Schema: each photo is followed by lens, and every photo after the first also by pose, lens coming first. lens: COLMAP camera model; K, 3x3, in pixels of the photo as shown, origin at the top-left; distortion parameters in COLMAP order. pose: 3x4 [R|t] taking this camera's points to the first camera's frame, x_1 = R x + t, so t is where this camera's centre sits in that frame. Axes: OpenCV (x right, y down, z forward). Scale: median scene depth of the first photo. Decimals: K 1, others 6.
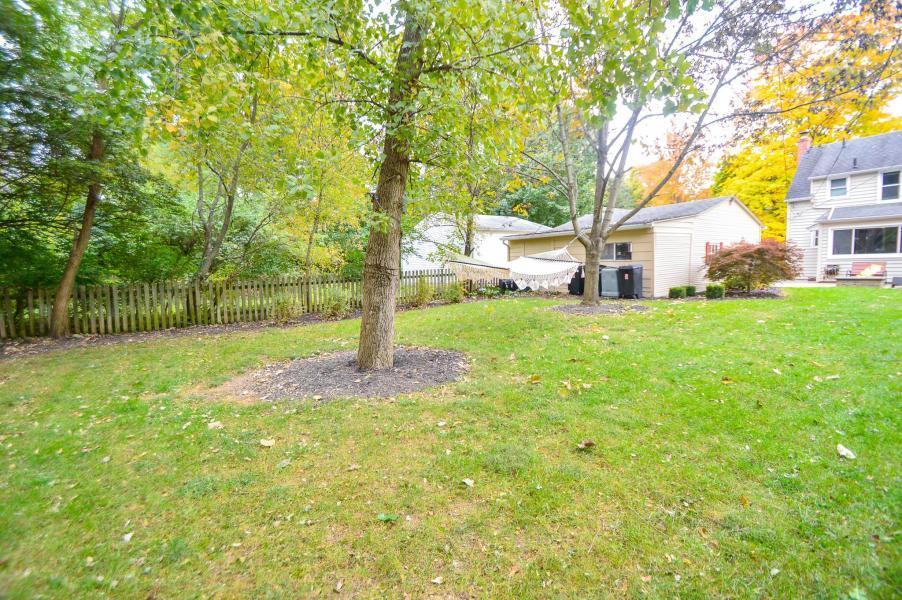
lens RADIAL K [[402.5, 0, 437.8], [0, 402.5, 300.6], [0, 0, 1]] dist [0.009734, -0.014048]
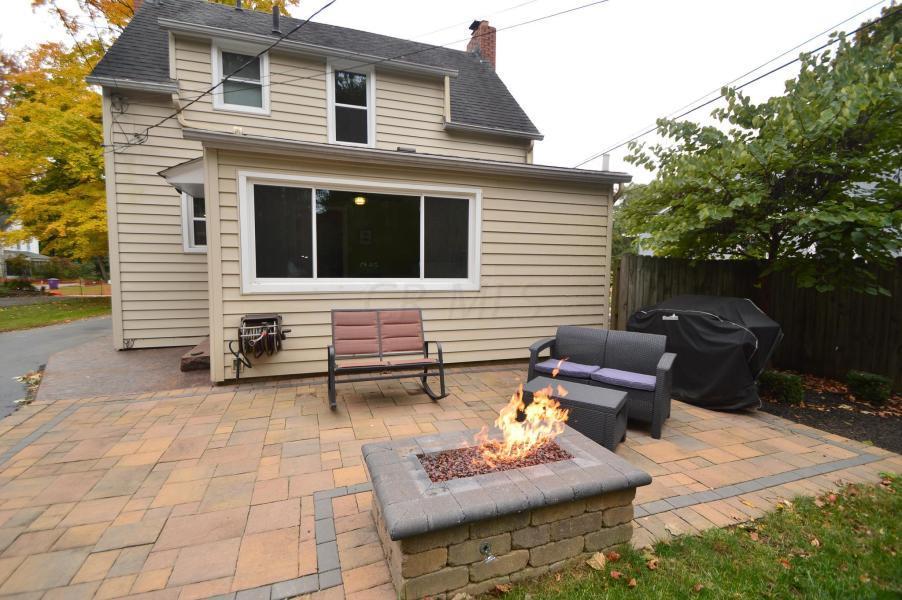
lens RADIAL K [[402.5, 0, 437.8], [0, 402.5, 300.6], [0, 0, 1]] dist [0.009734, -0.014048]
pose [[0.267952, -0.037765, 0.962692, 0.713776], [0.073809, 0.997099, 0.018571, -0.089872], [-0.960601, 0.066079, 0.269962, 0.766365]]
